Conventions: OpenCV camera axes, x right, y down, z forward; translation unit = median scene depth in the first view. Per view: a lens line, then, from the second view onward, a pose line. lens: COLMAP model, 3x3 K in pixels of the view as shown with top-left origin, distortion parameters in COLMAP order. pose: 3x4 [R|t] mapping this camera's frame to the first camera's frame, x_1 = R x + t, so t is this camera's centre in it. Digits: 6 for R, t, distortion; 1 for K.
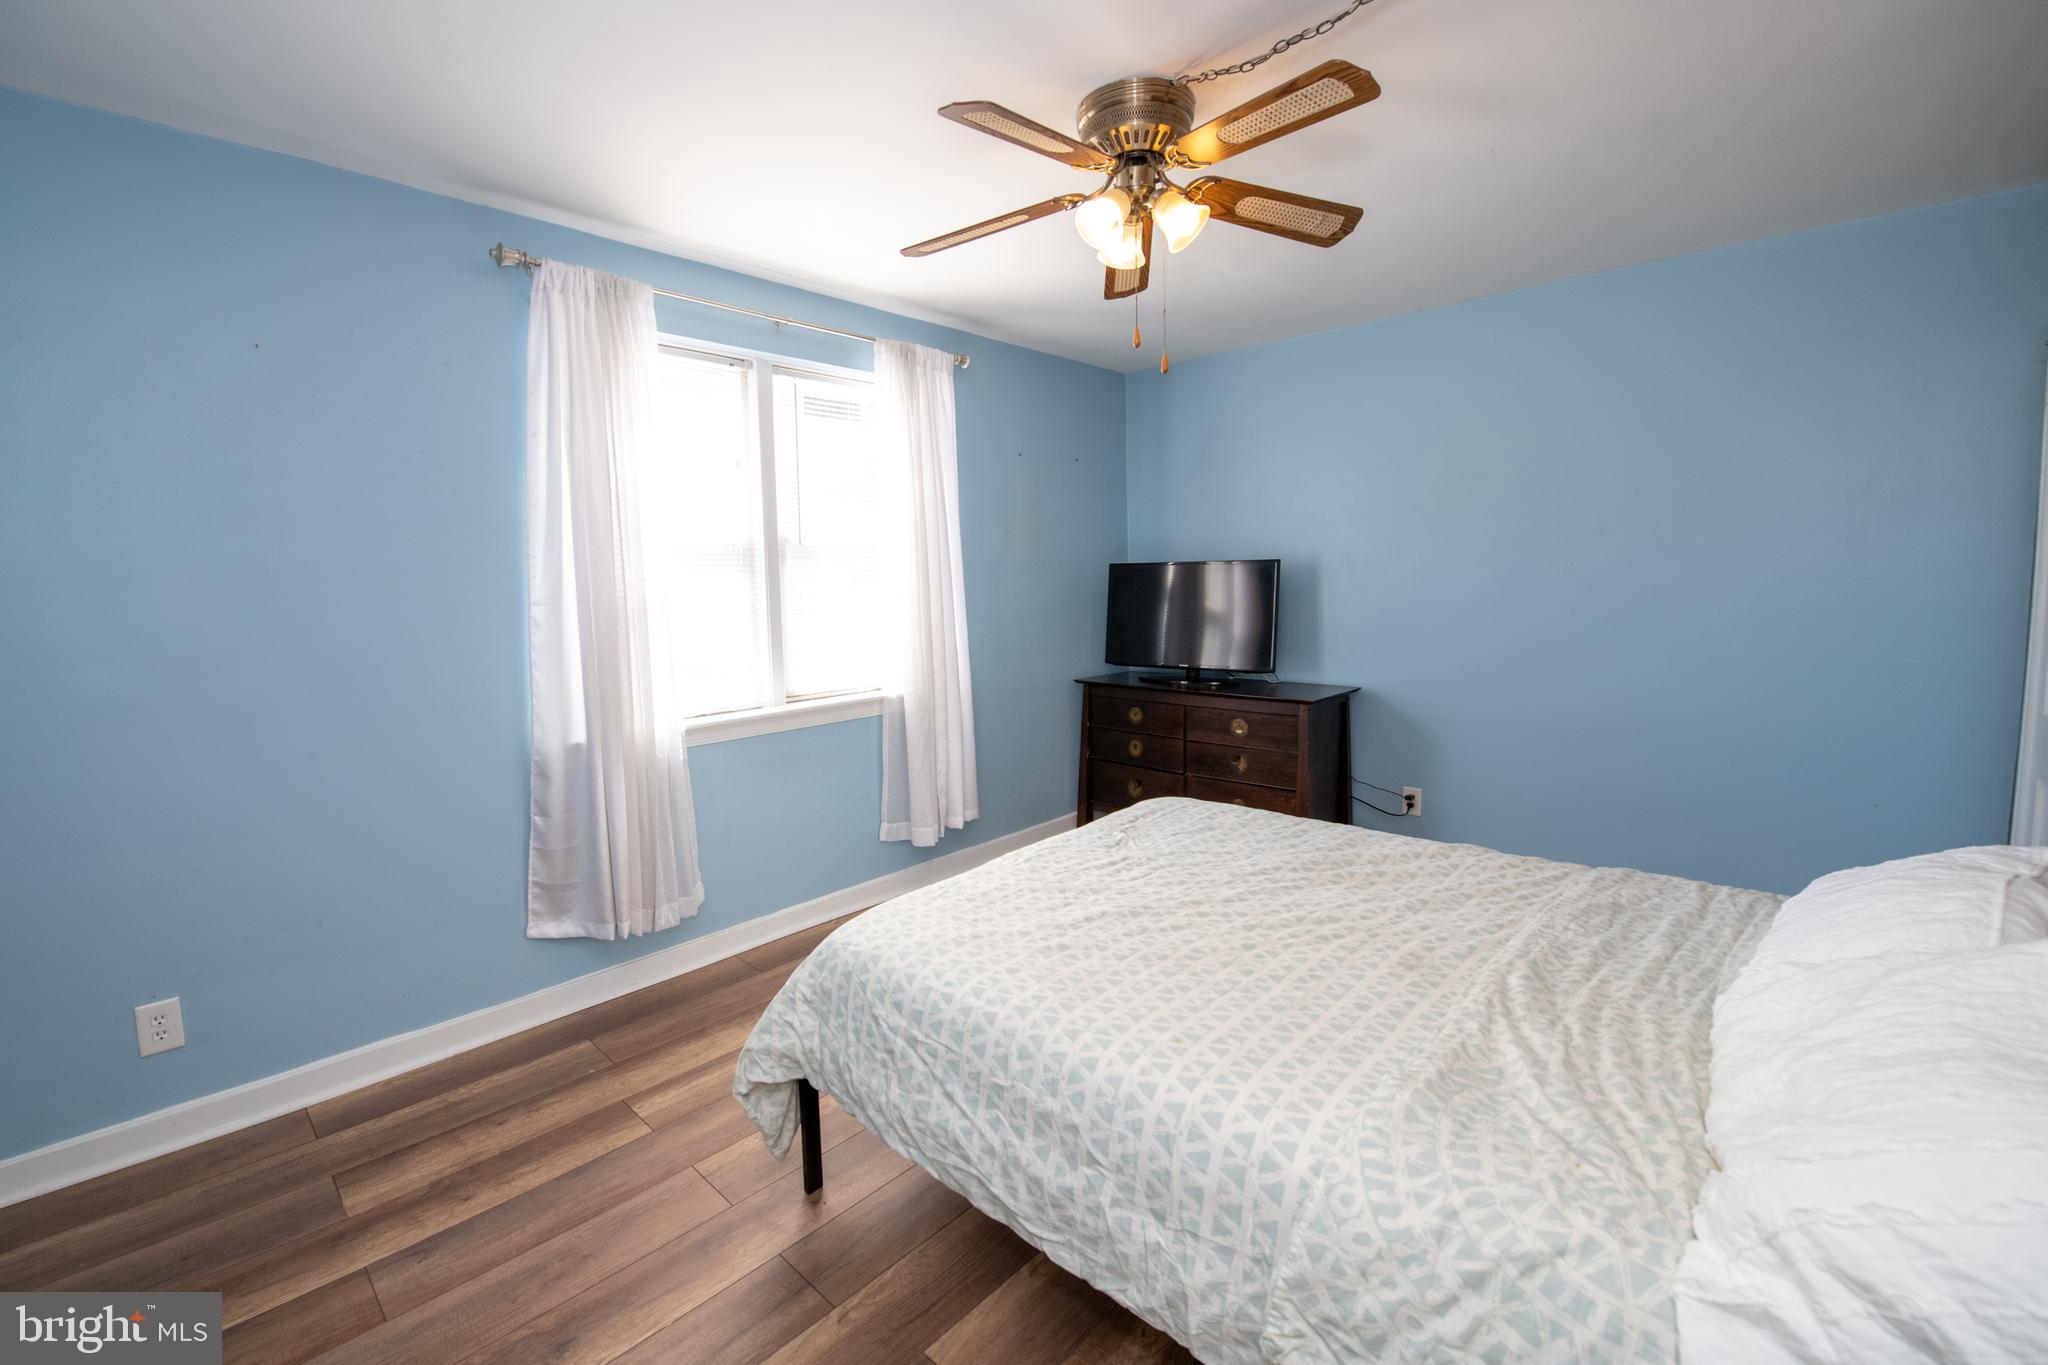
lens RADIAL K [[855.7, 0, 995.7], [0, 855.7, 655.3], [0, 0, 1]] dist [-0.019868, -0.001215]
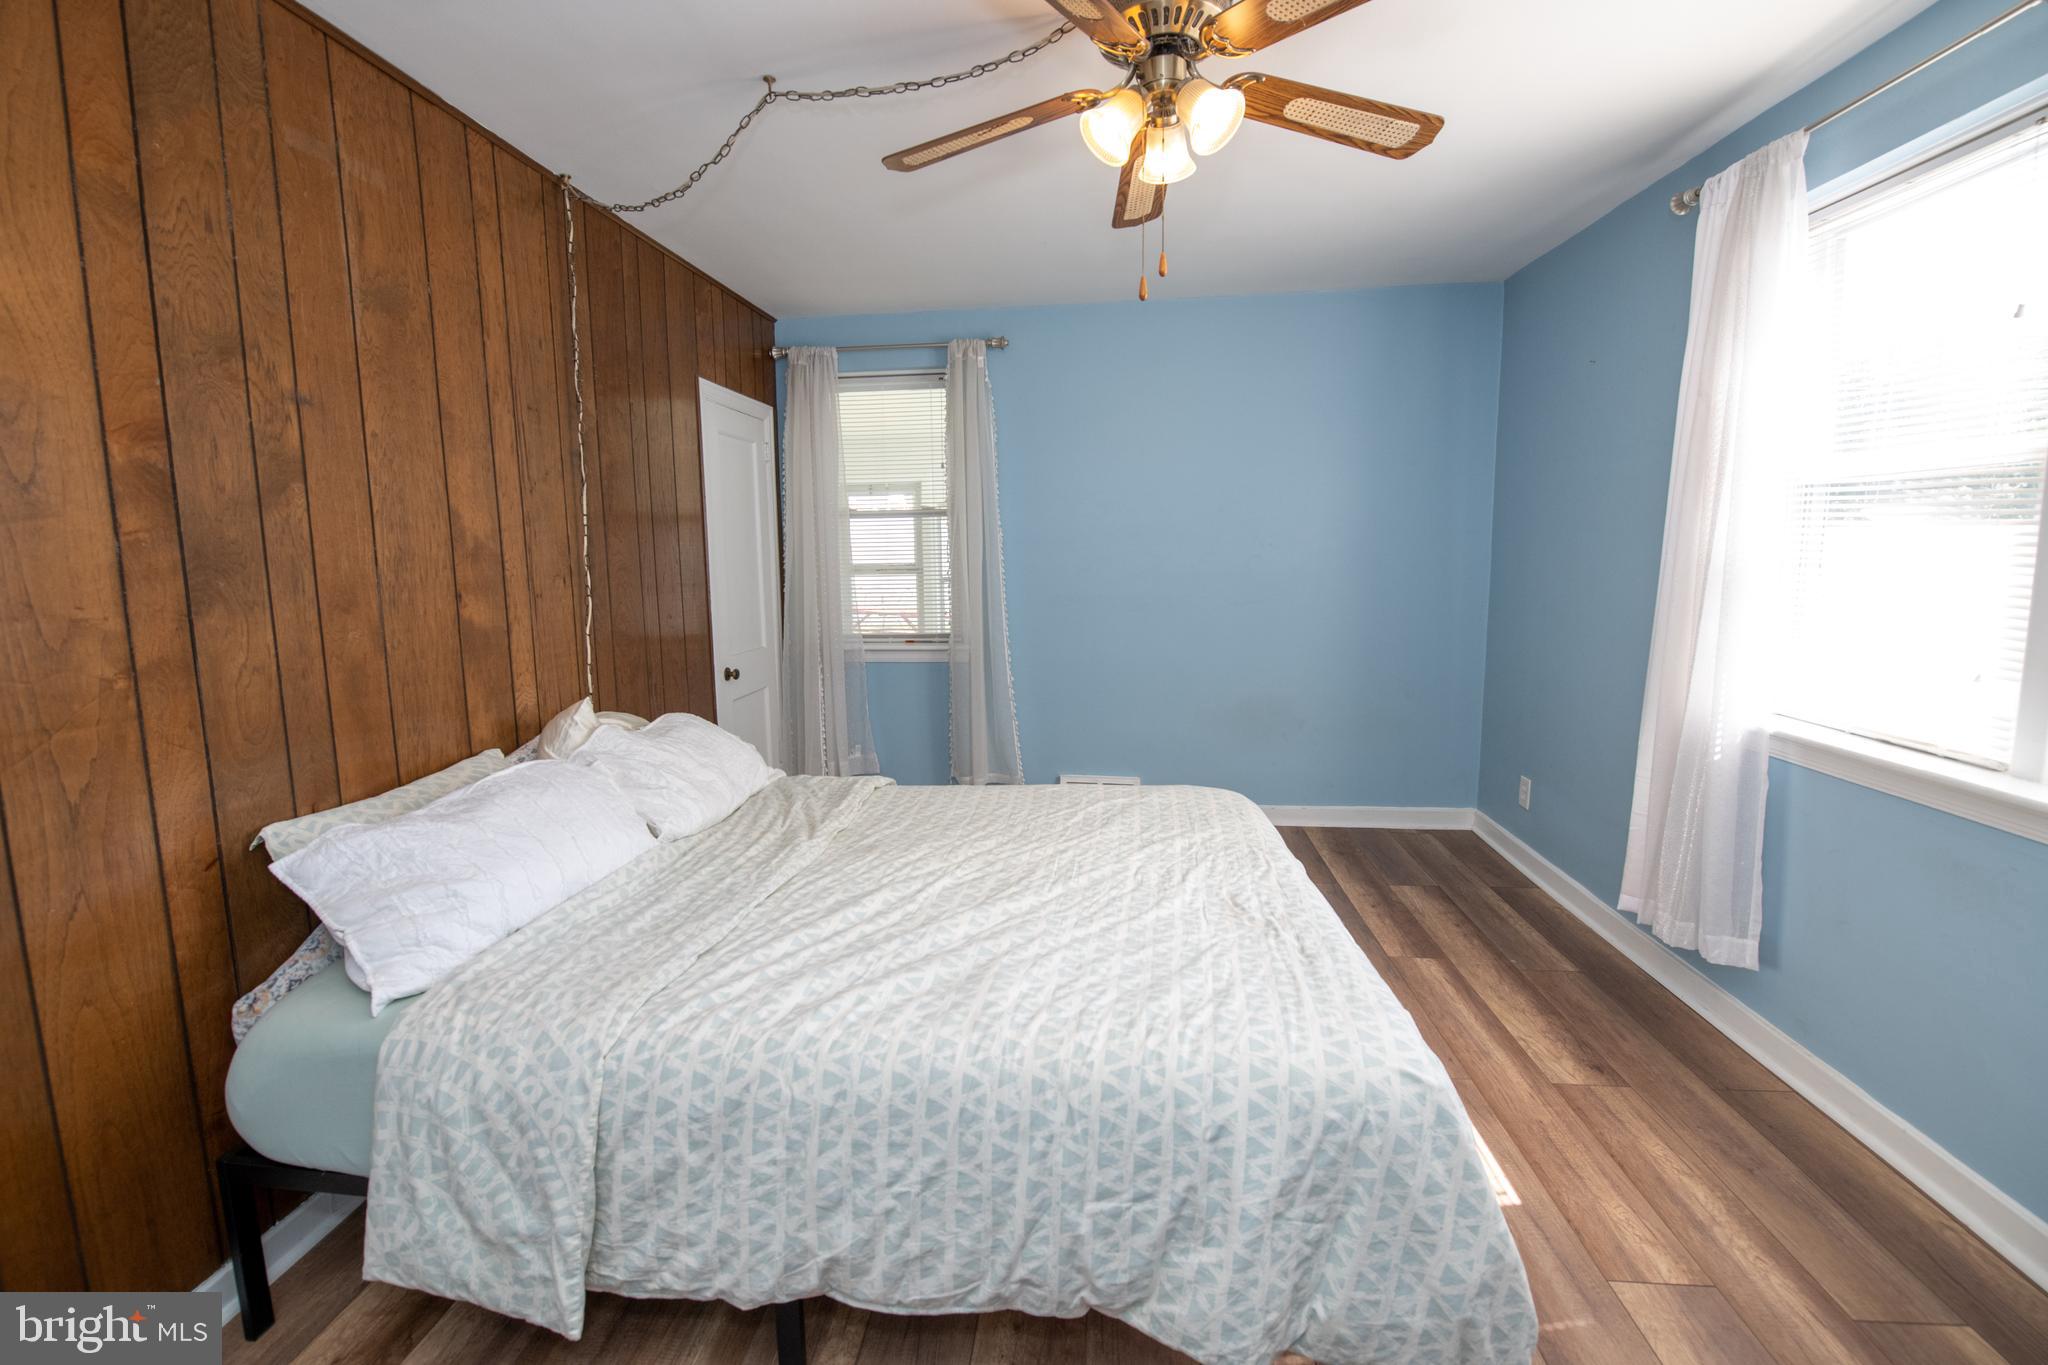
lens RADIAL K [[855.7, 0, 995.7], [0, 855.7, 655.3], [0, 0, 1]] dist [-0.019868, -0.001215]
pose [[-0.802911, 0.109374, -0.585978, 0.994960], [-0.020597, 0.977346, 0.210645, -0.201233], [0.595743, 0.181199, -0.782469, 1.939997]]
